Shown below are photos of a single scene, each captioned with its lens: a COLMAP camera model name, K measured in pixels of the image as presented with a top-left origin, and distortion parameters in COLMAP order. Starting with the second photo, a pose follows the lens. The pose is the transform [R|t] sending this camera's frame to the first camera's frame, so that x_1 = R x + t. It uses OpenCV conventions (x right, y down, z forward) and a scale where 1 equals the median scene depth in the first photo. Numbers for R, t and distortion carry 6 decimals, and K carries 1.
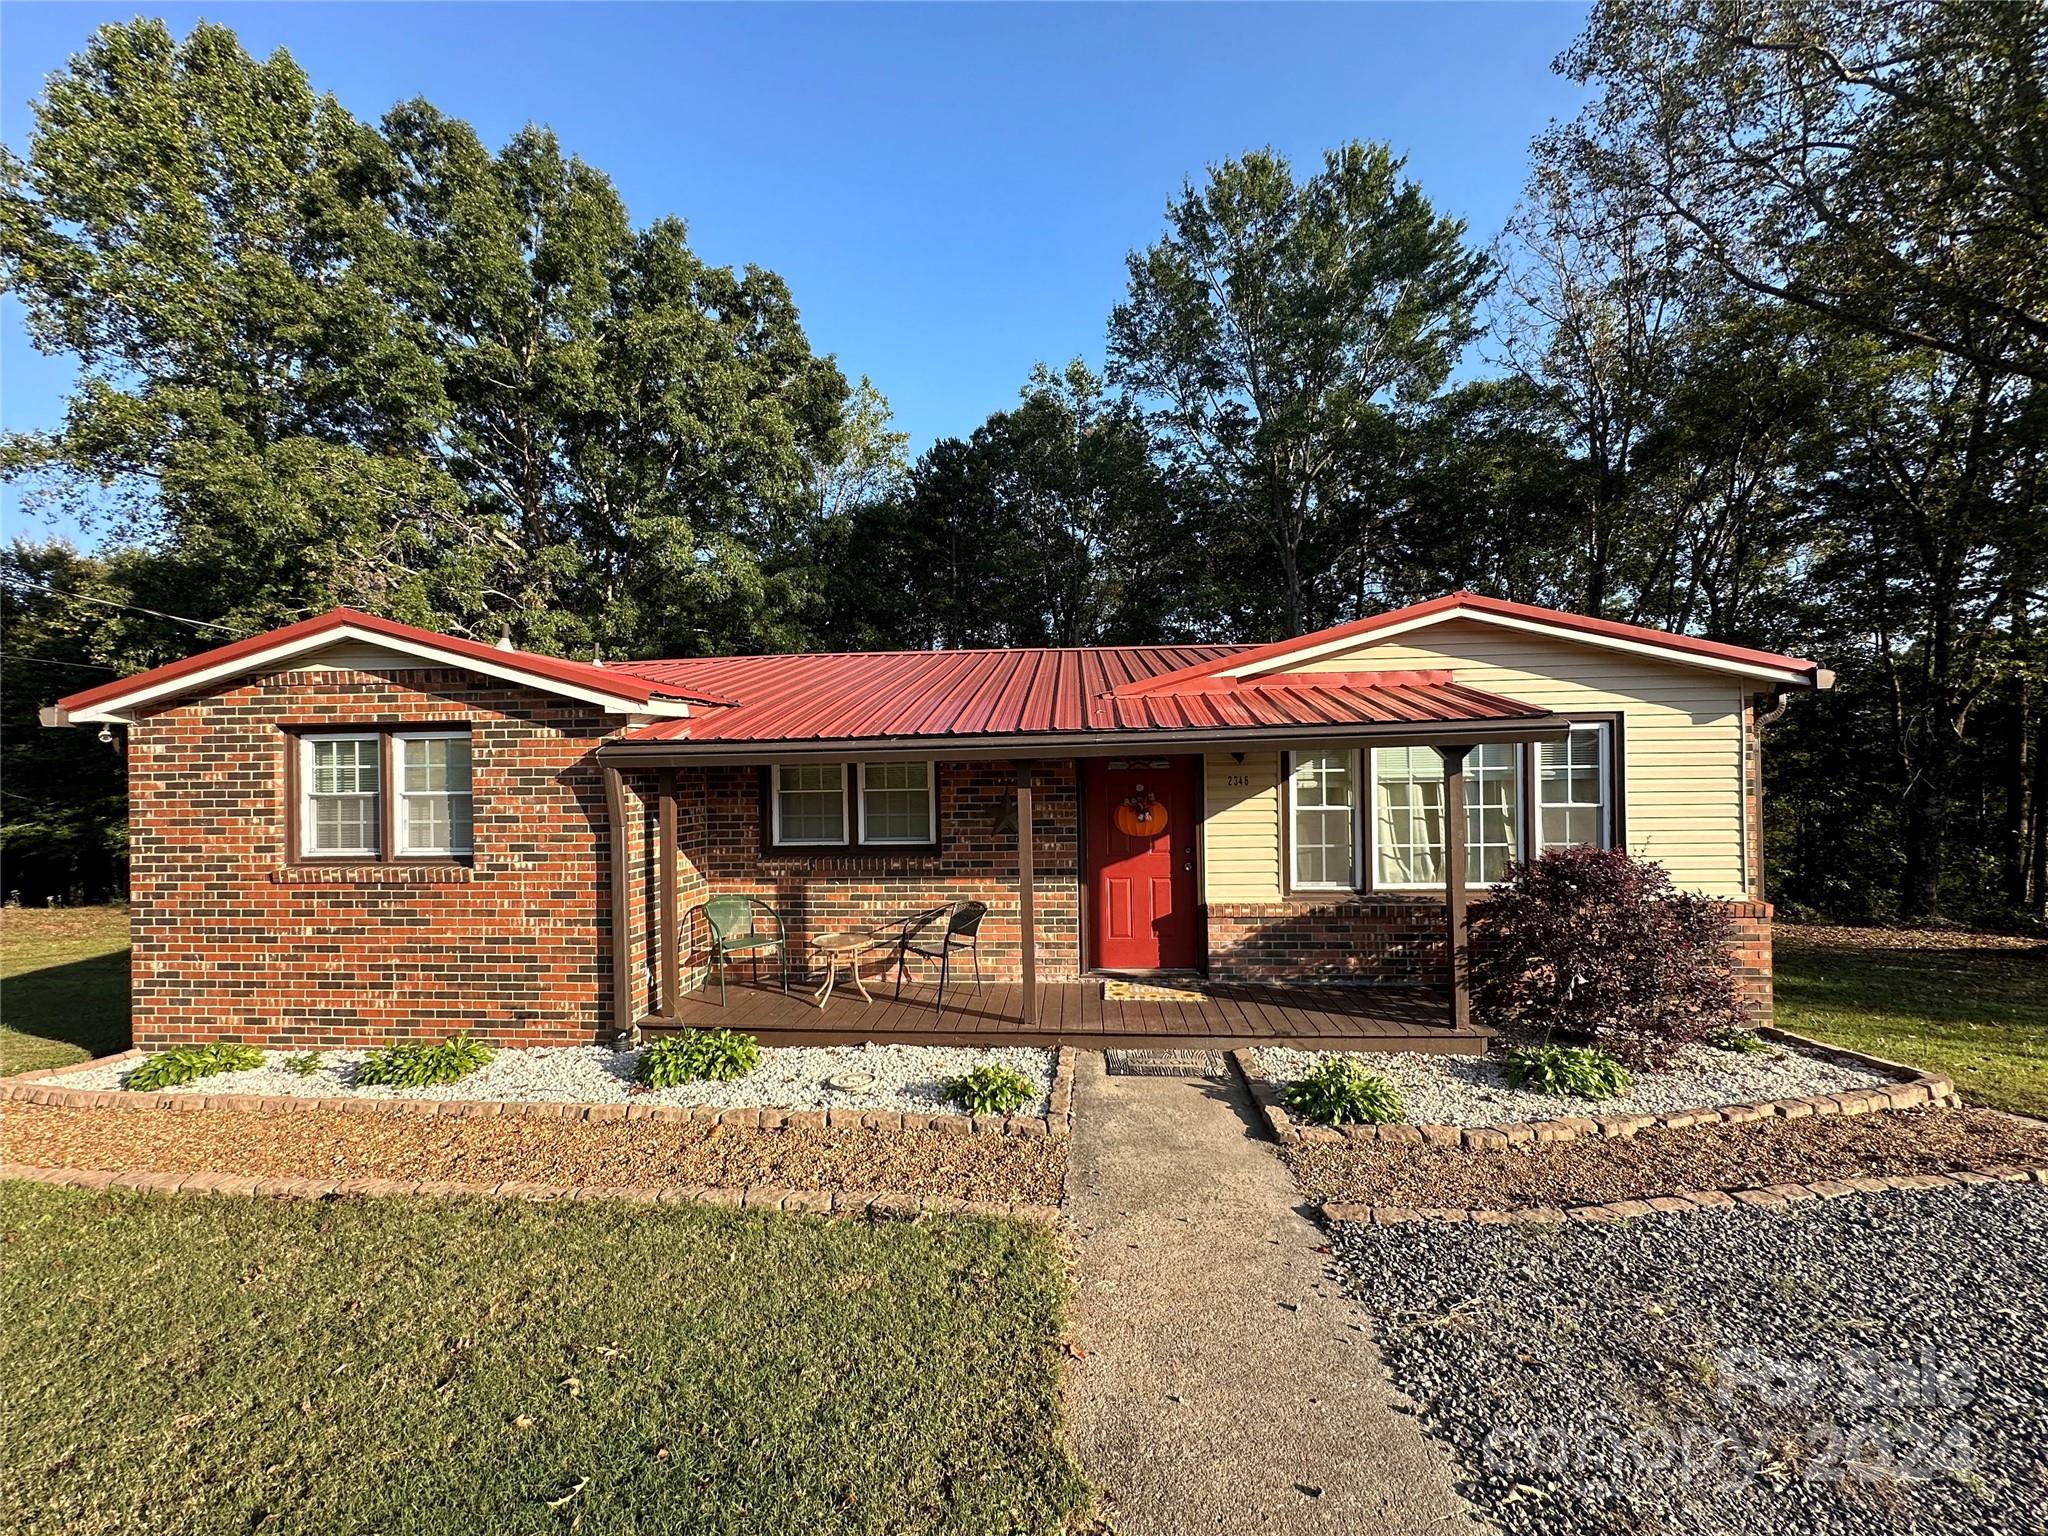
lens RADIAL K [[824.6, 0, 1024.0], [0, 824.6, 768.0], [0, 0, 1]] dist [0.001583, 0.000067]
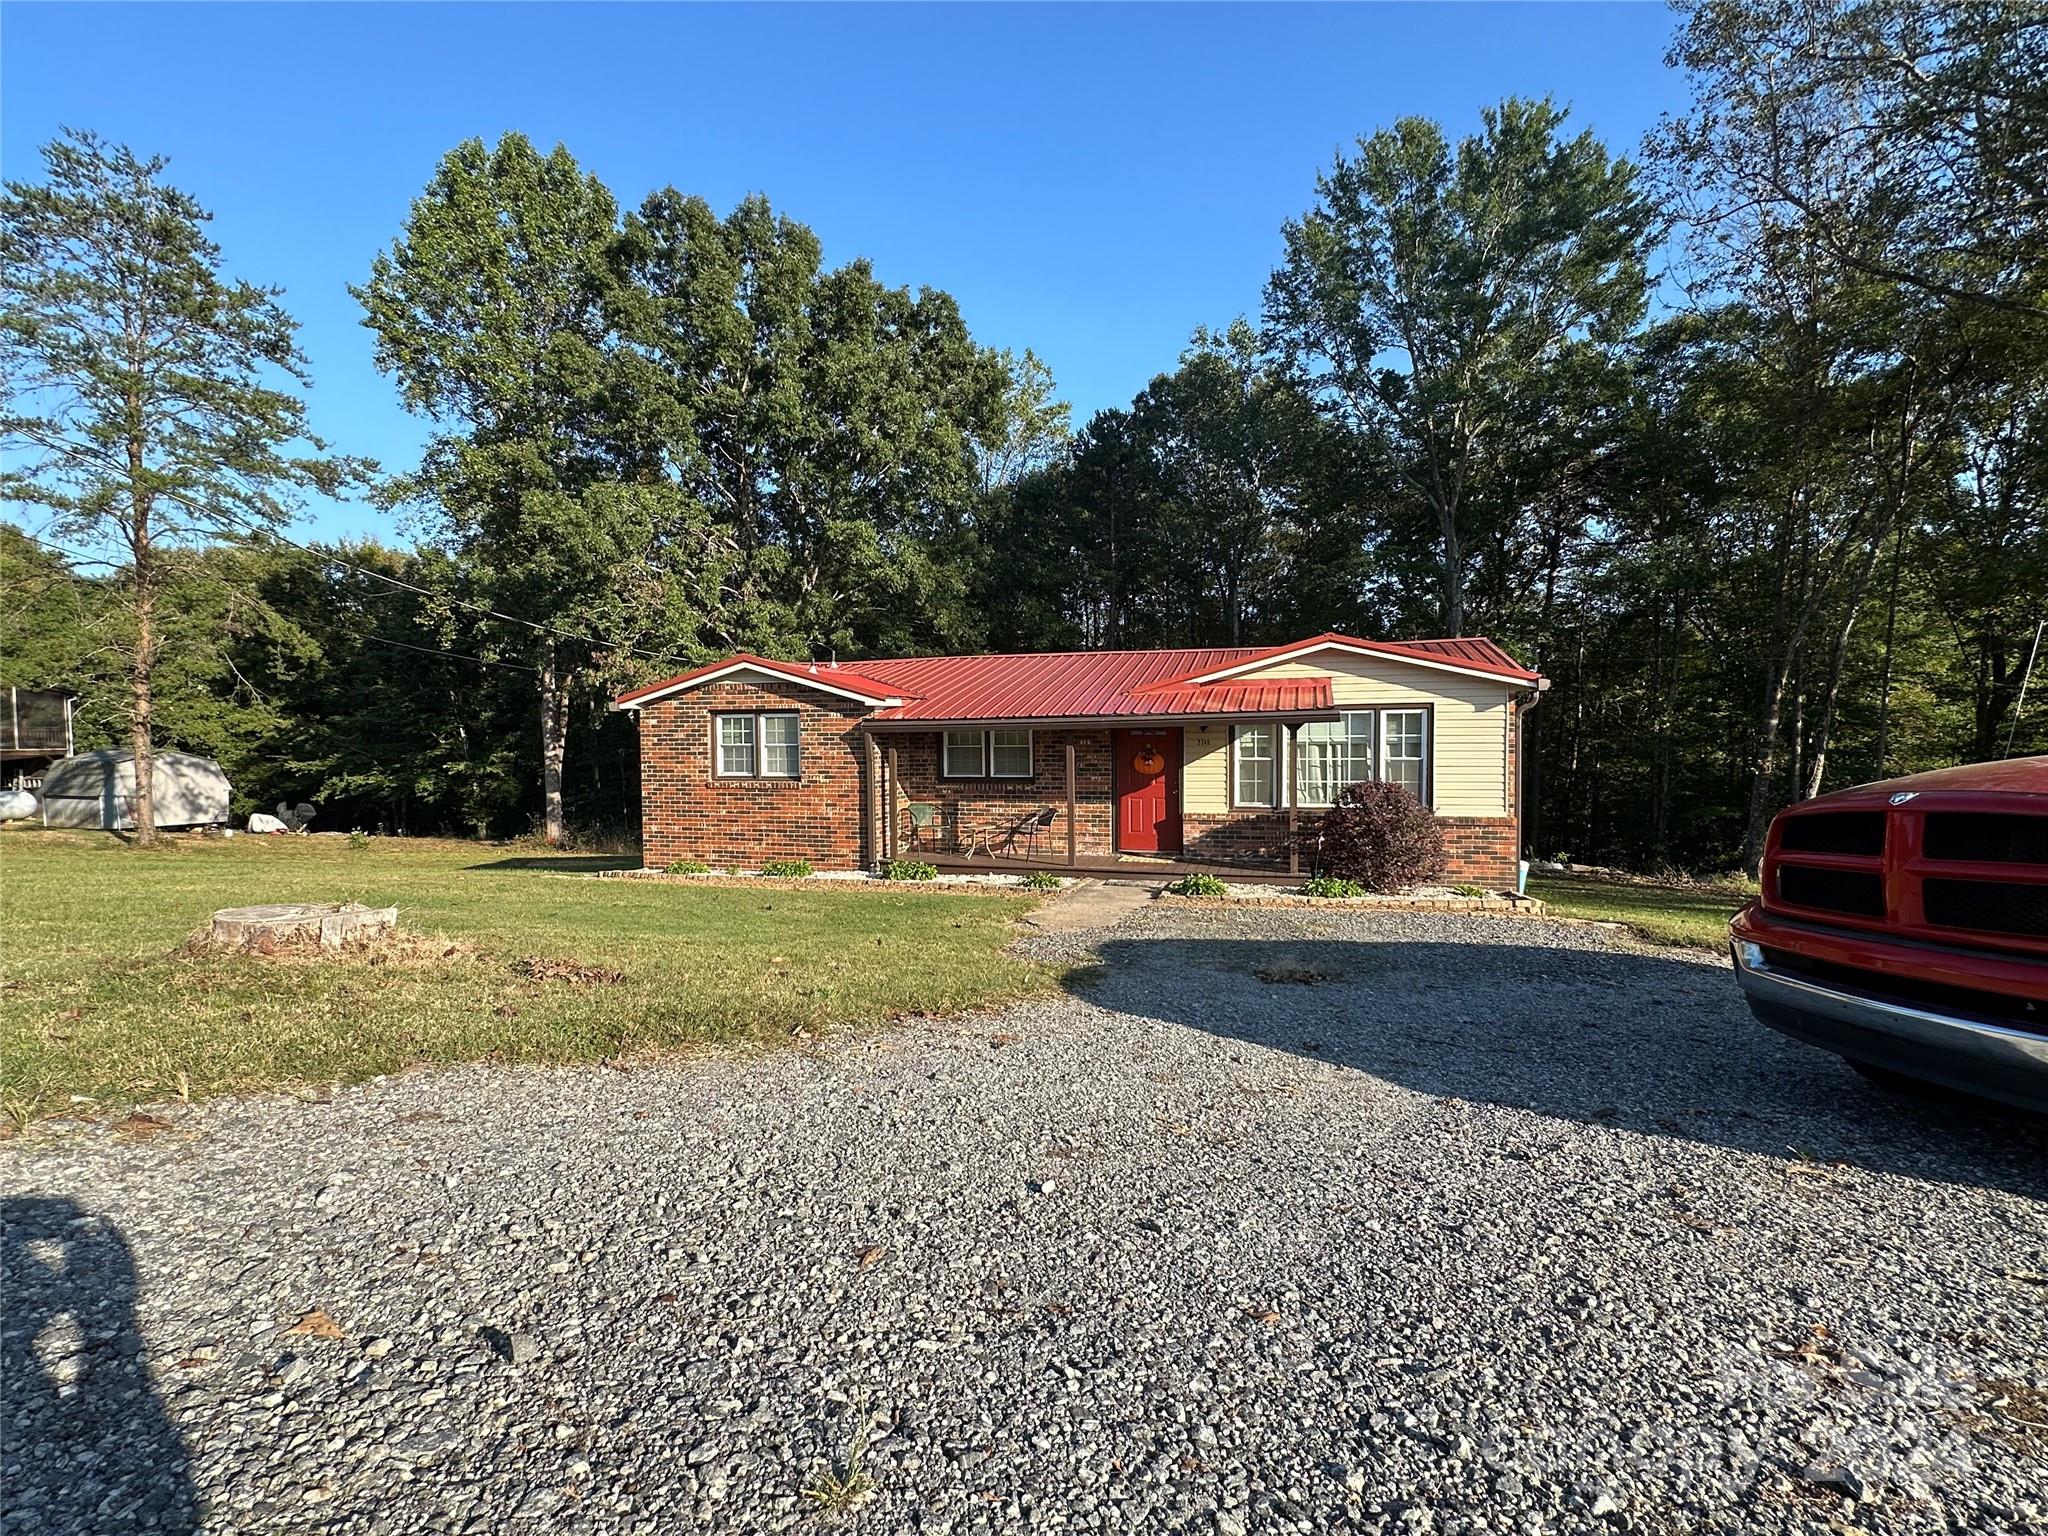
lens RADIAL K [[940.9, 0, 1024.0], [0, 940.9, 768.0], [0, 0, 1]] dist [0.000851, 0.000211]
pose [[0.978744, 0.014330, -0.204587, 0.088889], [-0.006793, 0.999274, 0.037493, -0.000718], [0.204975, -0.035306, 0.978130, -0.301472]]
